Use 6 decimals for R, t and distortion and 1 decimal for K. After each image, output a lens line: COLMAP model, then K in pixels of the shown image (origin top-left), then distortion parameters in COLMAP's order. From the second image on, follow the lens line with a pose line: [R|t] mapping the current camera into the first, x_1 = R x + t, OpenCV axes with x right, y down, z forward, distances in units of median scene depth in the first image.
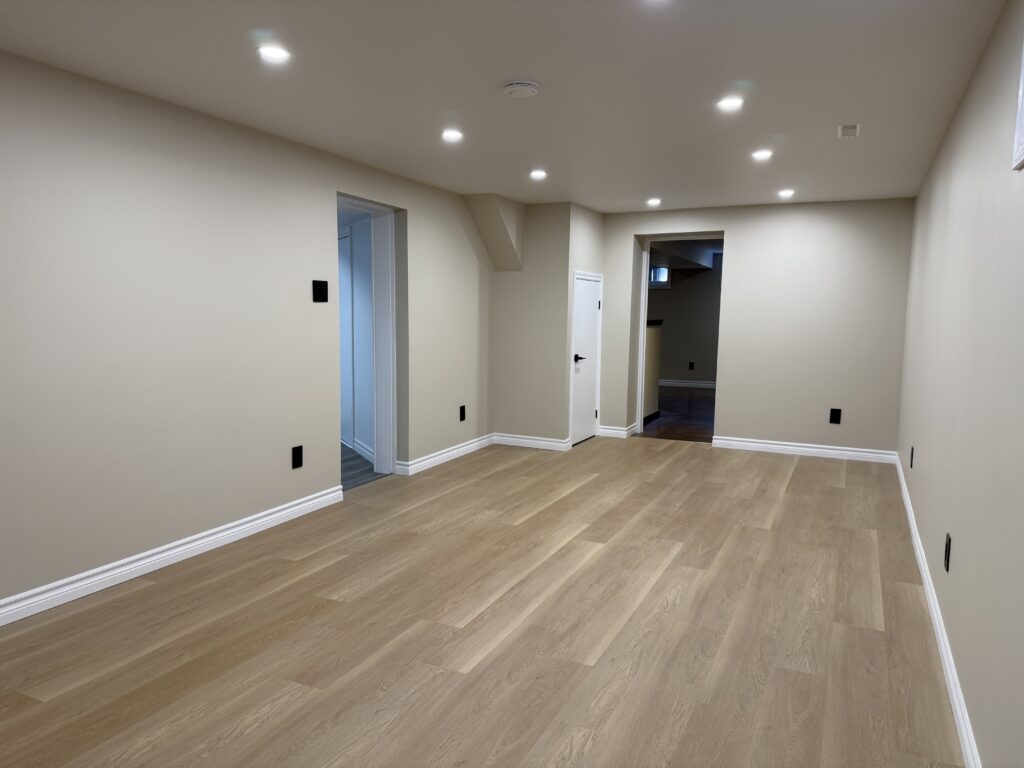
lens RADIAL K [[709.3, 0, 511.2], [0, 709.3, 383.0], [0, 0, 1]] dist [0.222694, -0.206889]
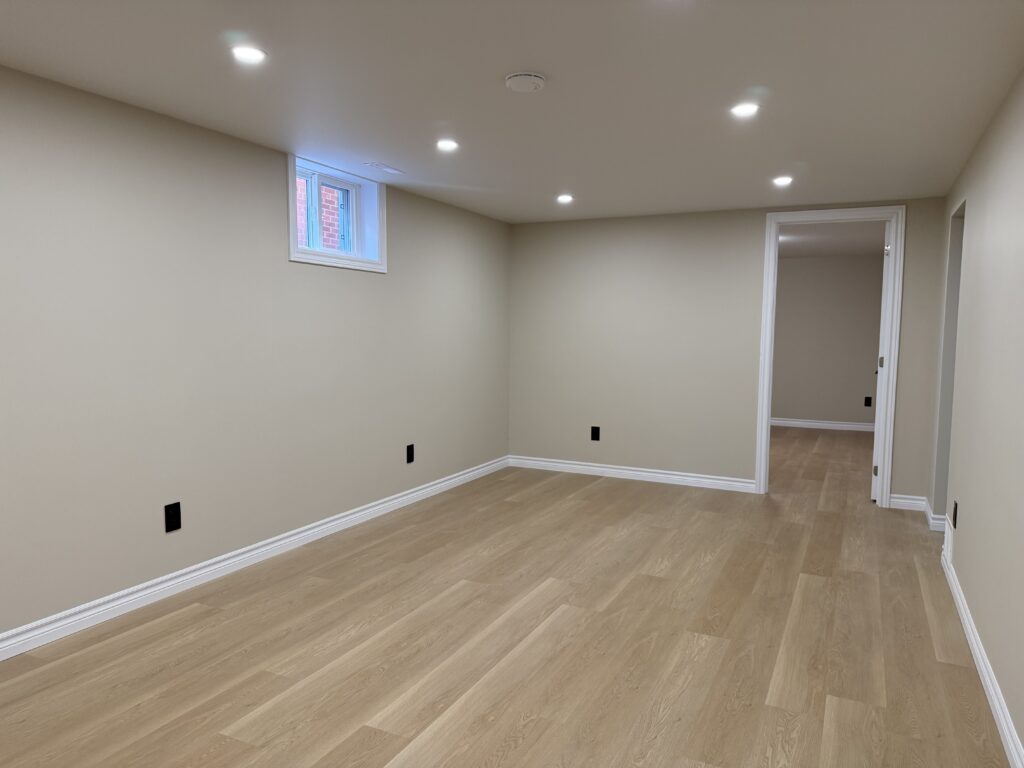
lens RADIAL K [[709.3, 0, 511.2], [0, 709.3, 383.0], [0, 0, 1]] dist [0.222694, -0.206889]
pose [[-0.999675, -0.025224, 0.003613, 0.018162], [-0.024159, 0.983300, 0.180379, -0.201168], [-0.008103, 0.180233, -0.983591, 1.897249]]
